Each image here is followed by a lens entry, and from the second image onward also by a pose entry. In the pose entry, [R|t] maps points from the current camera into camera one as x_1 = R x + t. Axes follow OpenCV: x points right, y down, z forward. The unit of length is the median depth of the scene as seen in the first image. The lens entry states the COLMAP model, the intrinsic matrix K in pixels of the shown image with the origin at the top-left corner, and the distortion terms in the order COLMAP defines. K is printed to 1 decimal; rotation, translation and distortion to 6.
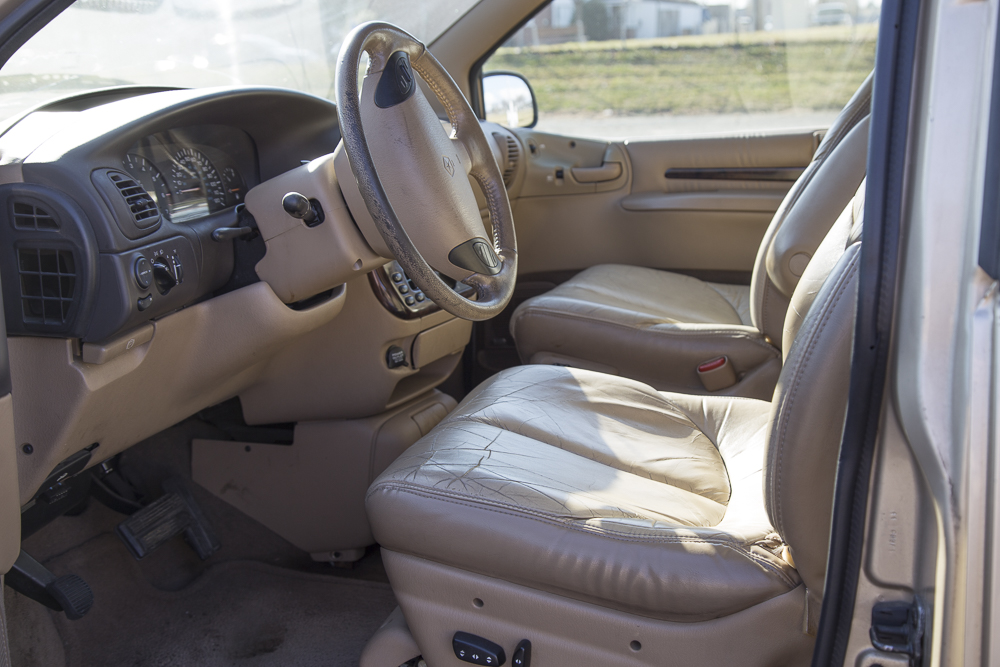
lens RADIAL K [[1139.9, 0, 506.2], [0, 1139.9, 332.1], [0, 0, 1]] dist [0.035335, 0.000000]
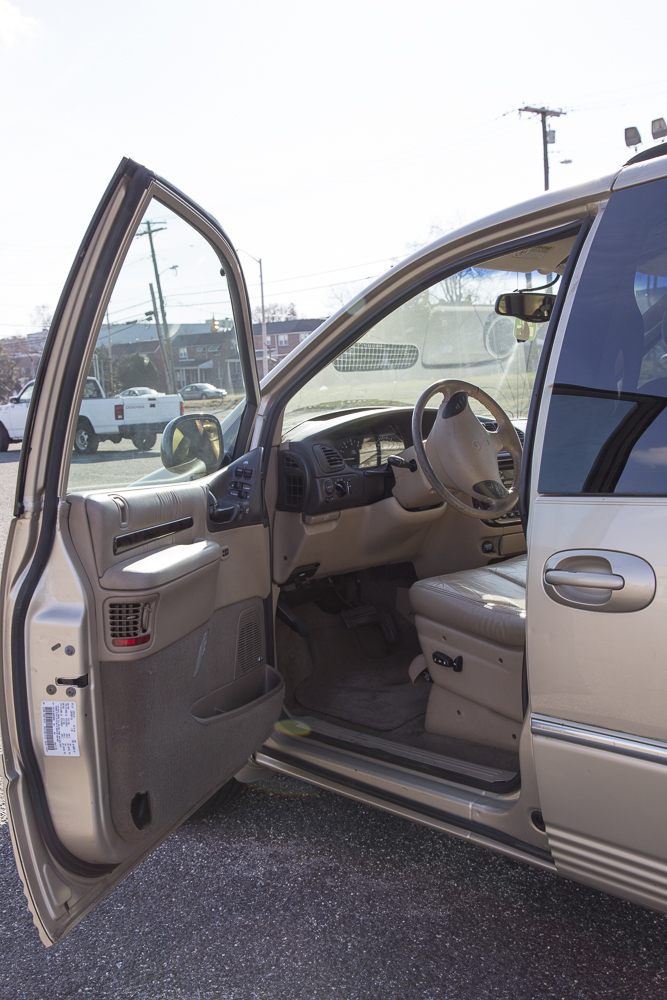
lens RADIAL K [[1103.2, 0, 330.1], [0, 1103.2, 500.2], [0, 0, 1]] dist [0.018574, 0.000000]
pose [[0.850009, 0.033967, -0.525672, 0.858756], [-0.087142, 0.993237, -0.076729, 0.145817], [0.519511, 0.111029, 0.847220, -0.915496]]
